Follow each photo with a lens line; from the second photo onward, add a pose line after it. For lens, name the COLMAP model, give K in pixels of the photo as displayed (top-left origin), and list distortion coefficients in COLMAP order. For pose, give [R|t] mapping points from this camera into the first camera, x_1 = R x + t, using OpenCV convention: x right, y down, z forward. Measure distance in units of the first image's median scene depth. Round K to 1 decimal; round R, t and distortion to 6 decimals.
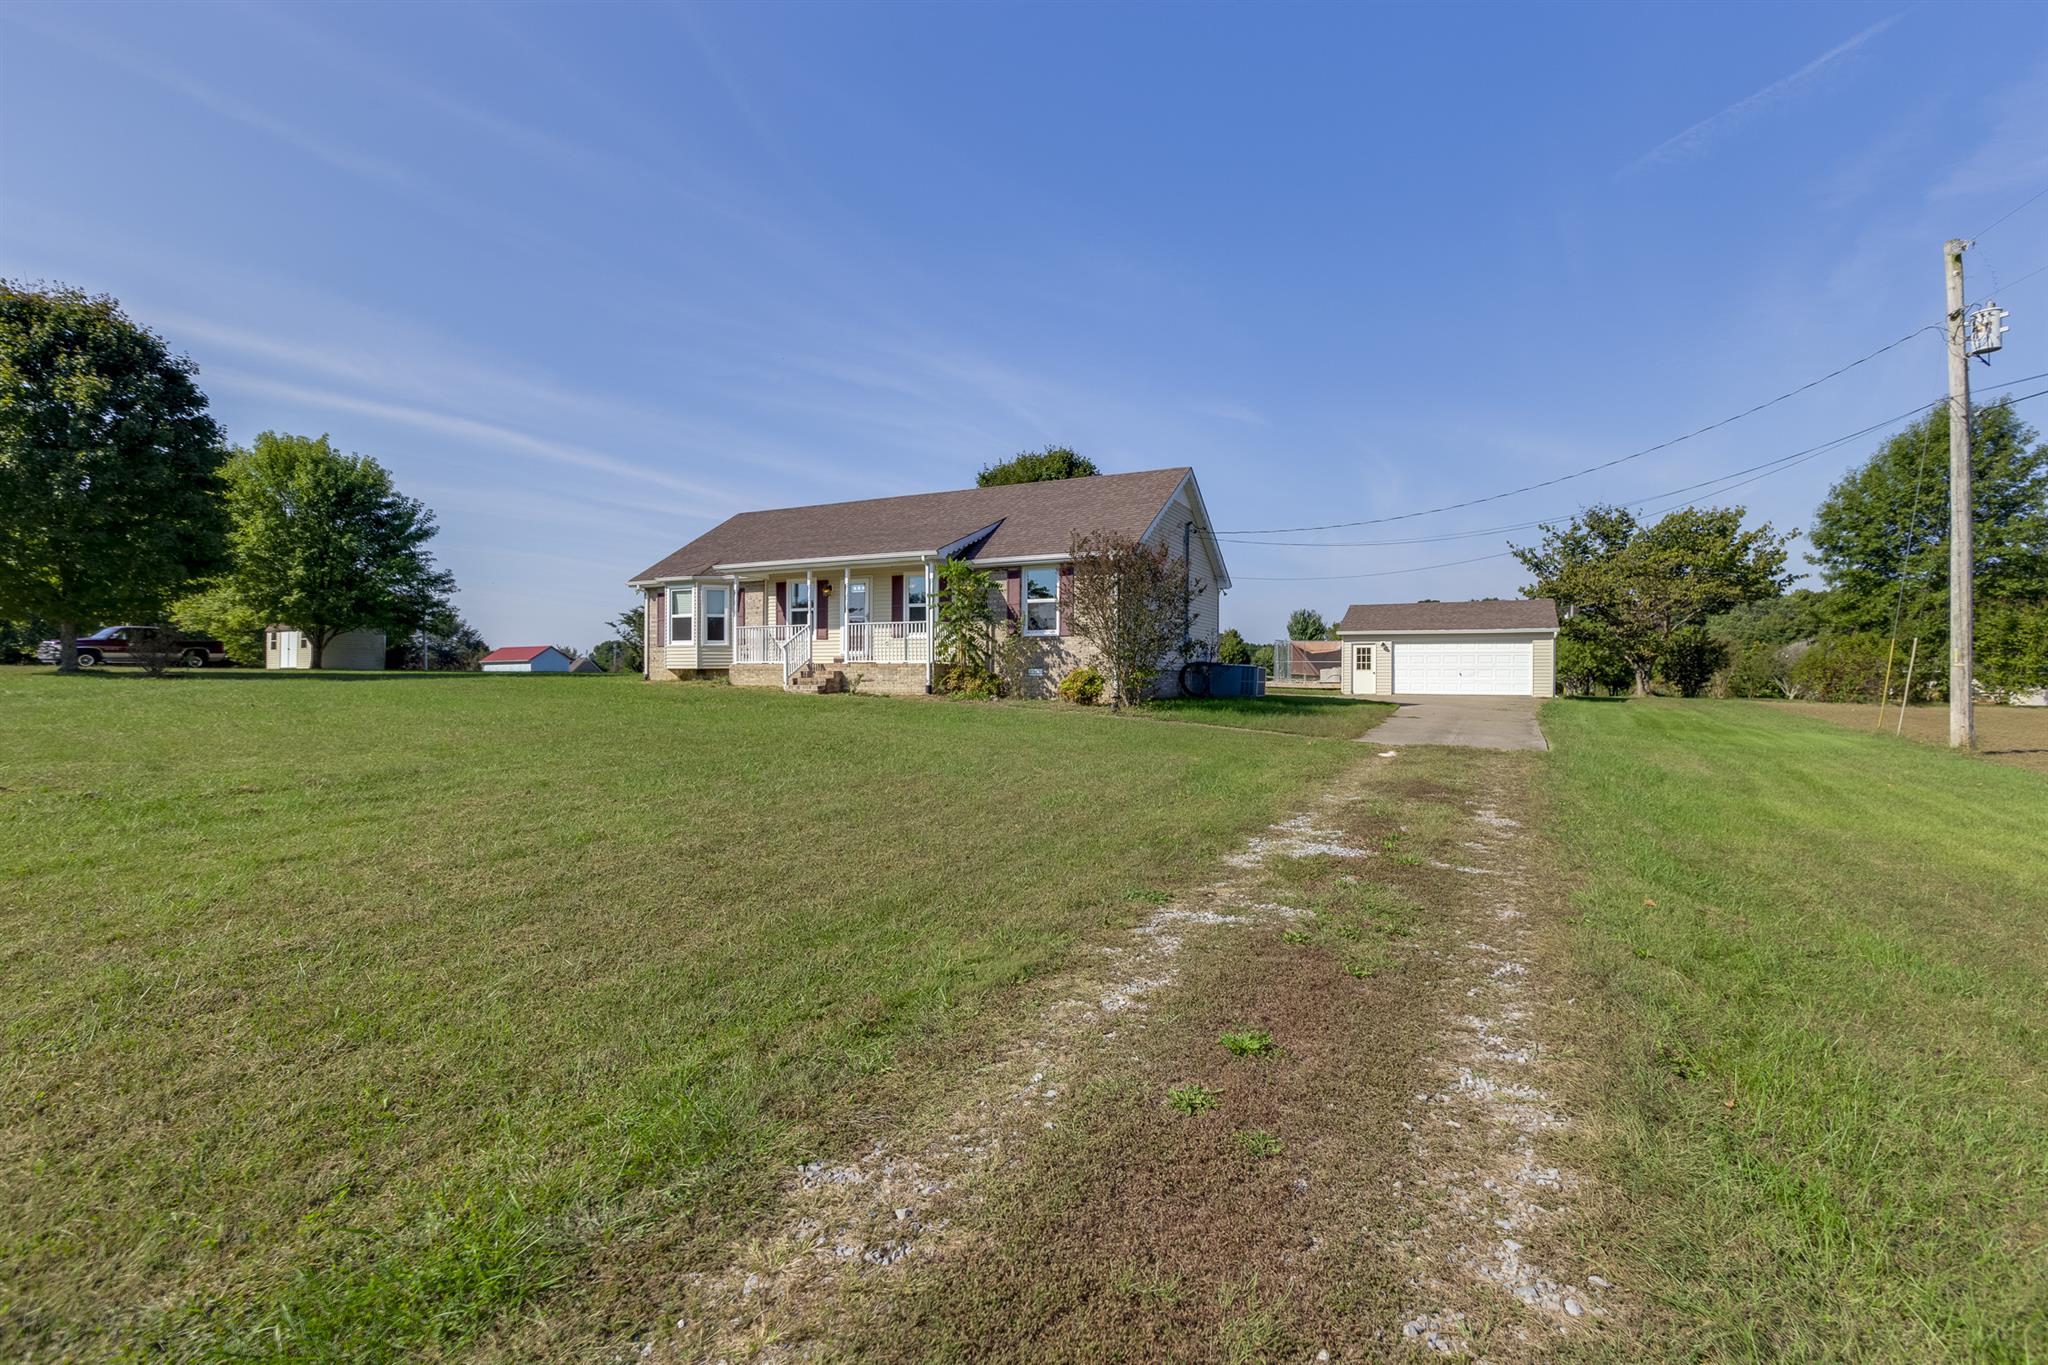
lens RADIAL K [[921.9, 0, 1007.5], [0, 921.9, 676.8], [0, 0, 1]] dist [0.002144, 0.000083]
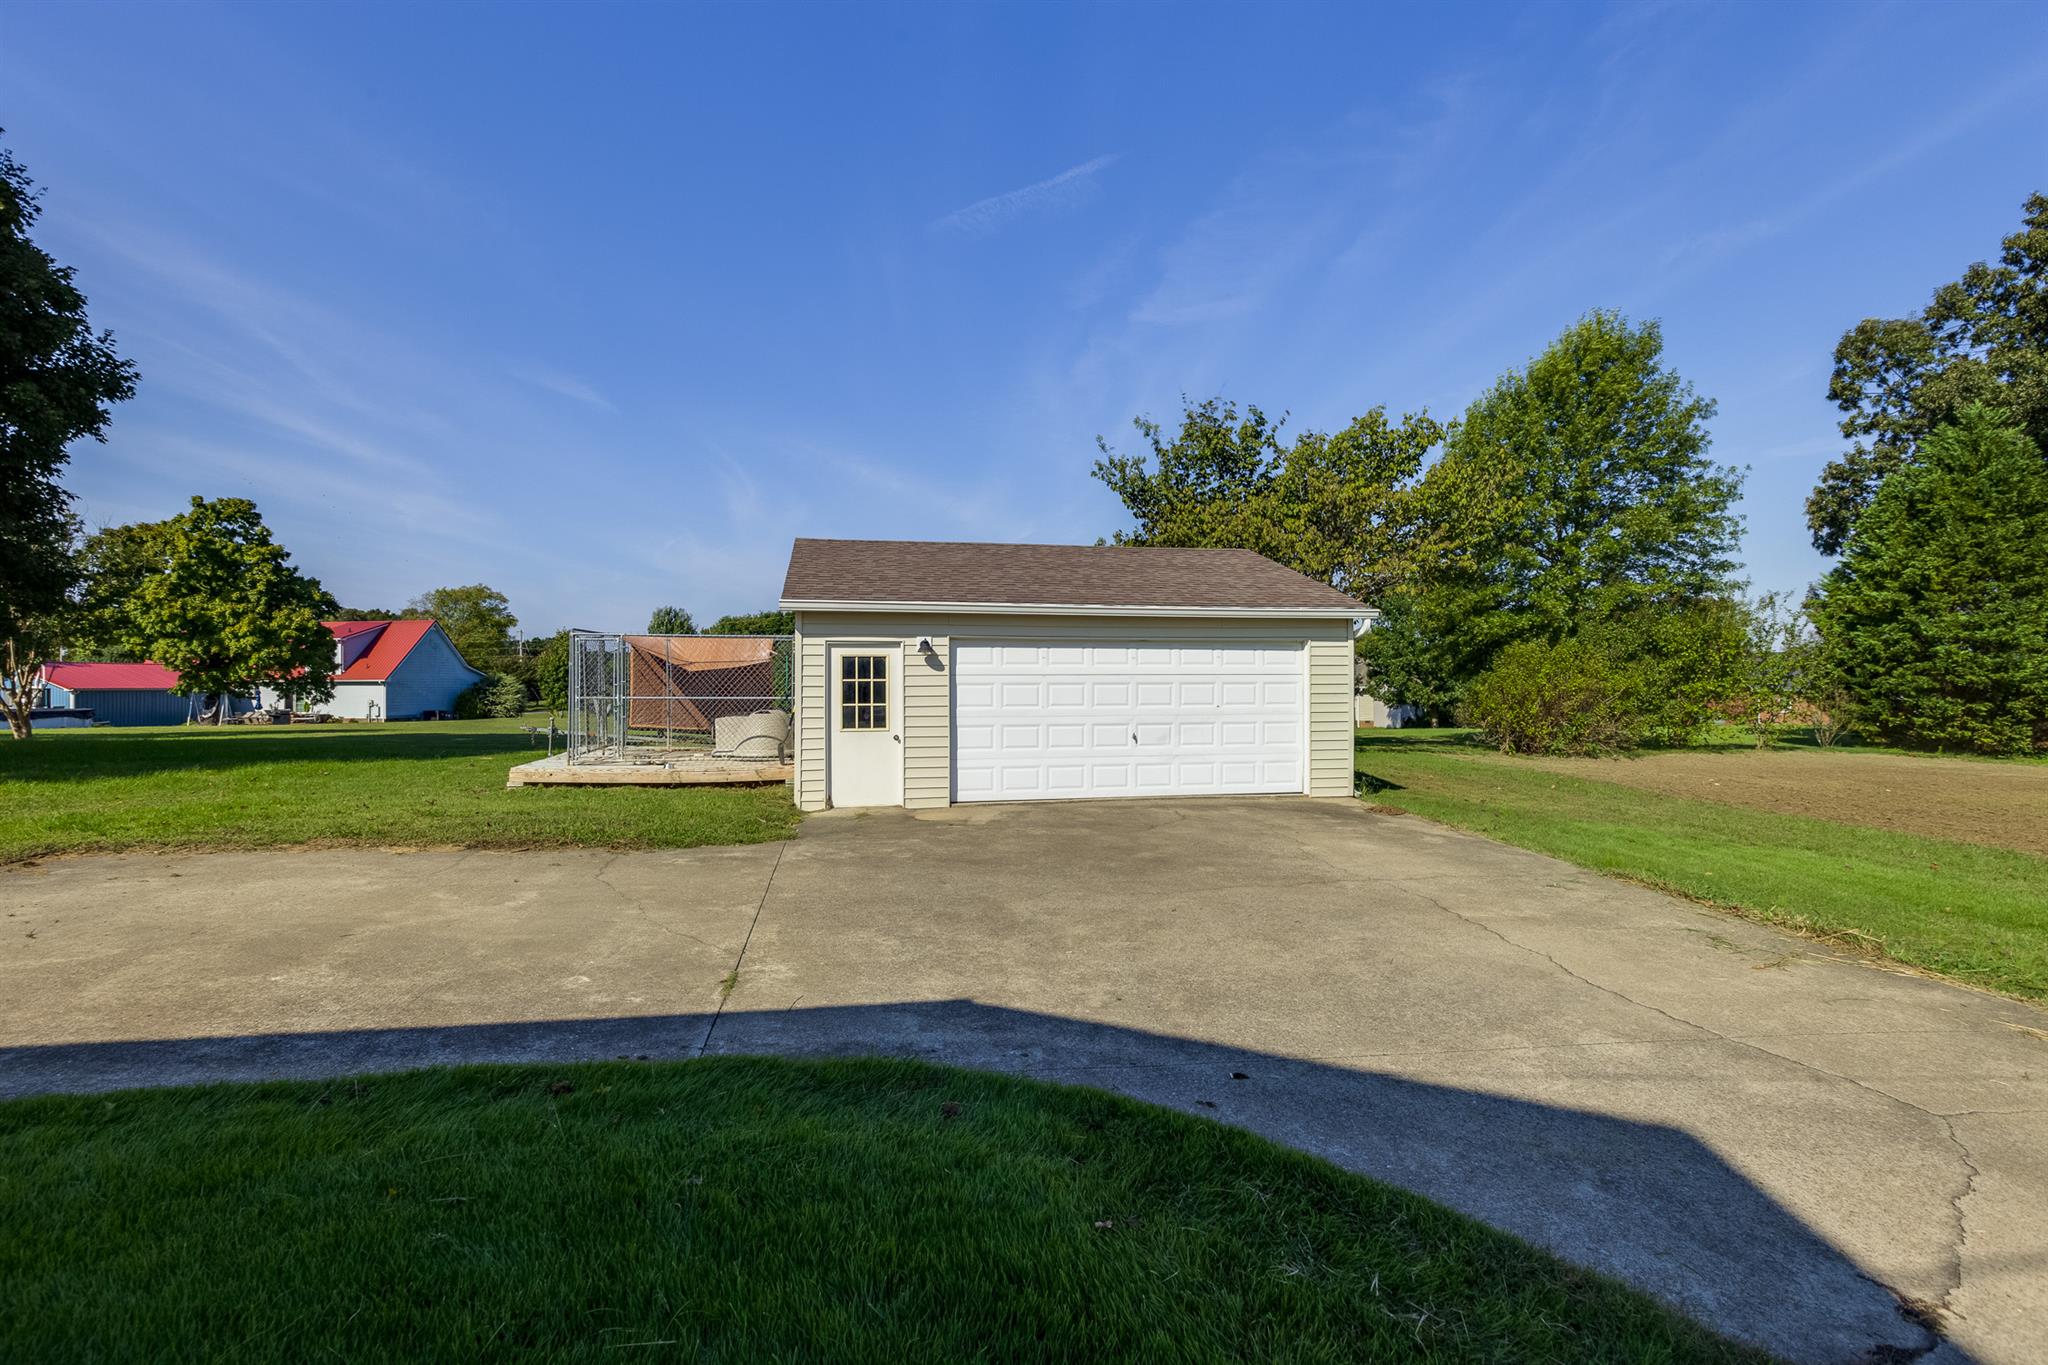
lens RADIAL K [[921.9, 0, 1007.5], [0, 921.9, 676.8], [0, 0, 1]] dist [0.002144, 0.000083]
pose [[0.760960, 0.004048, 0.648786, 0.325851], [0.008180, 0.999841, -0.015834, -0.028432], [-0.648747, 0.017356, 0.760806, 1.097553]]
